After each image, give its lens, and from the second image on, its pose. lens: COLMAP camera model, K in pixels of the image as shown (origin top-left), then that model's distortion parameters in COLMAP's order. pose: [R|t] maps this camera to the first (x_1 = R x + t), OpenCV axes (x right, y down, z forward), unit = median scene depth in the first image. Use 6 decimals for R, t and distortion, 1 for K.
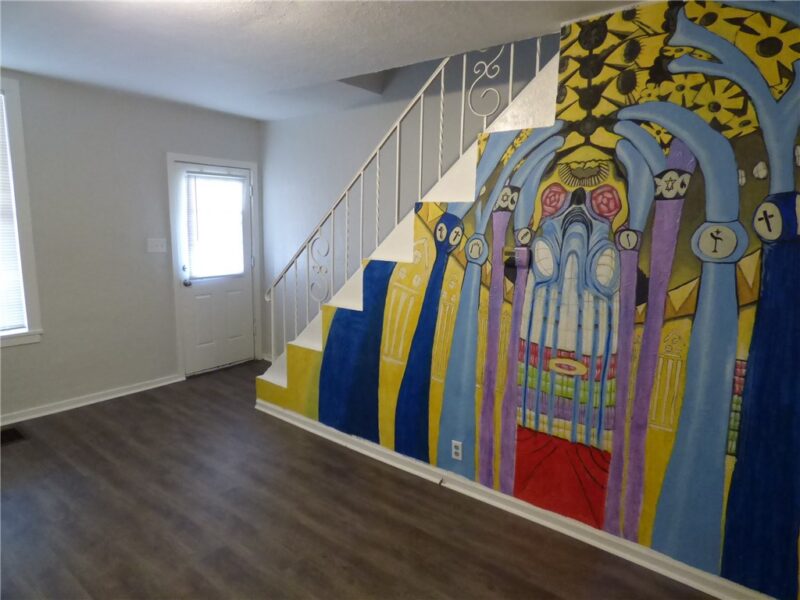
lens RADIAL K [[484.8, 0, 401.7], [0, 484.8, 298.7], [0, 0, 1]] dist [-0.020217, -0.002088]
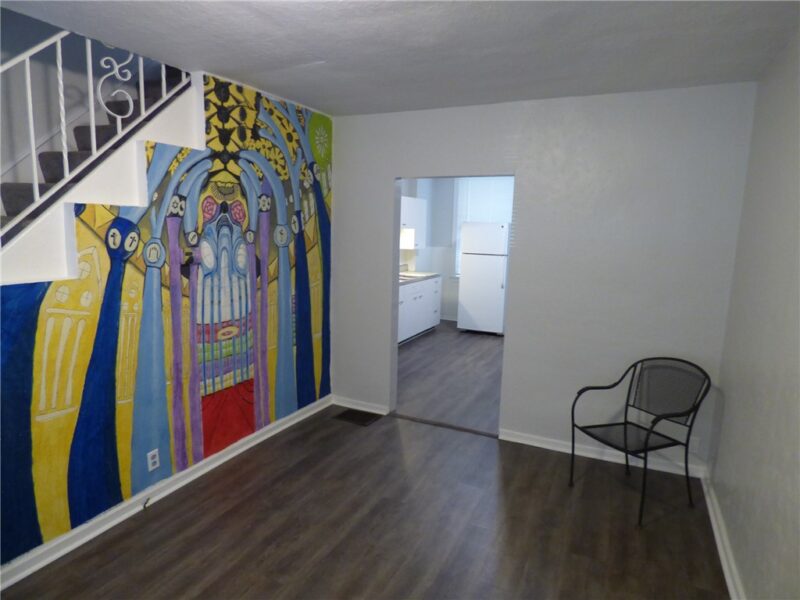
lens RADIAL K [[484.8, 0, 401.7], [0, 484.8, 298.7], [0, 0, 1]] dist [-0.020217, -0.002088]
pose [[-0.214076, -0.169911, 0.961926, -1.004239], [0.126642, 0.971617, 0.199807, -0.154092], [-0.968573, 0.164594, -0.186482, 0.737127]]
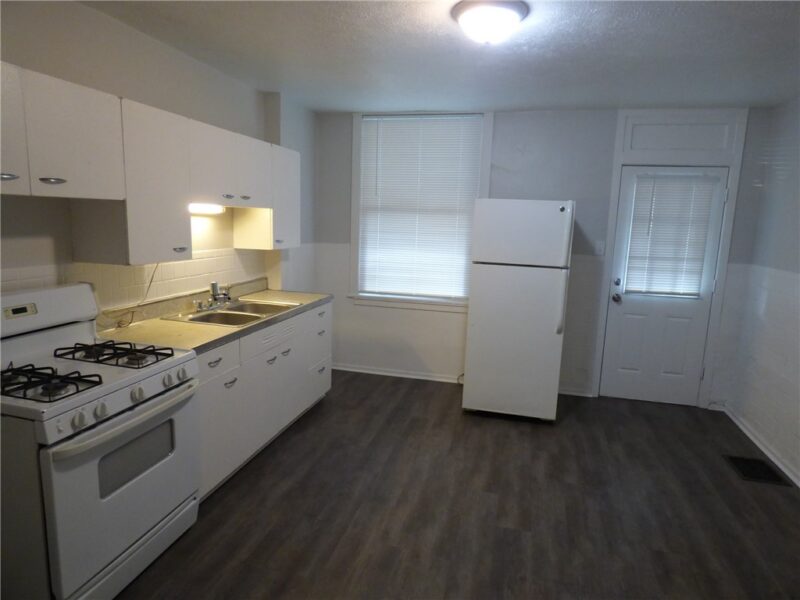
lens RADIAL K [[484.8, 0, 401.7], [0, 484.8, 298.7], [0, 0, 1]] dist [-0.020217, -0.002088]
pose [[-0.404924, -0.179361, 0.896586, 0.380076], [0.105715, 0.964812, 0.240754, -0.015391], [-0.908218, 0.192270, -0.371715, 0.285699]]
